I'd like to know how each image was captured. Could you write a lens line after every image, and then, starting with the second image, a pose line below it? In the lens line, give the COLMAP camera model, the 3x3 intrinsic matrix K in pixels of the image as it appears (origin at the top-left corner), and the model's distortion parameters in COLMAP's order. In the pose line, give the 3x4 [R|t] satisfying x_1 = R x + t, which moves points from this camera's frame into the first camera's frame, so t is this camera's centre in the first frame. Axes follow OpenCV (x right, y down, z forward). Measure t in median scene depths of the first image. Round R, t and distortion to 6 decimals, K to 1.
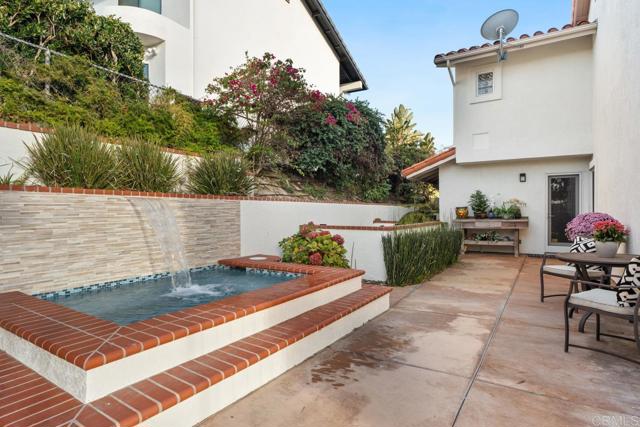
lens RADIAL K [[344.1, 0, 318.7], [0, 344.1, 211.9], [0, 0, 1]] dist [-0.014620, -0.000653]
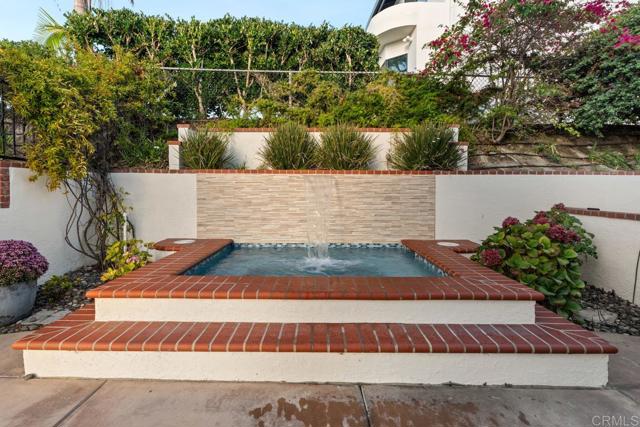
lens RADIAL K [[305.2, 0, 316.7], [0, 305.2, 195.5], [0, 0, 1]] dist [-0.004008, 0.002416]
pose [[0.542939, 0.024235, -0.839422, 0.327747], [-0.004831, 0.999657, 0.025736, -0.000183], [0.839758, -0.009917, 0.542870, 0.406513]]
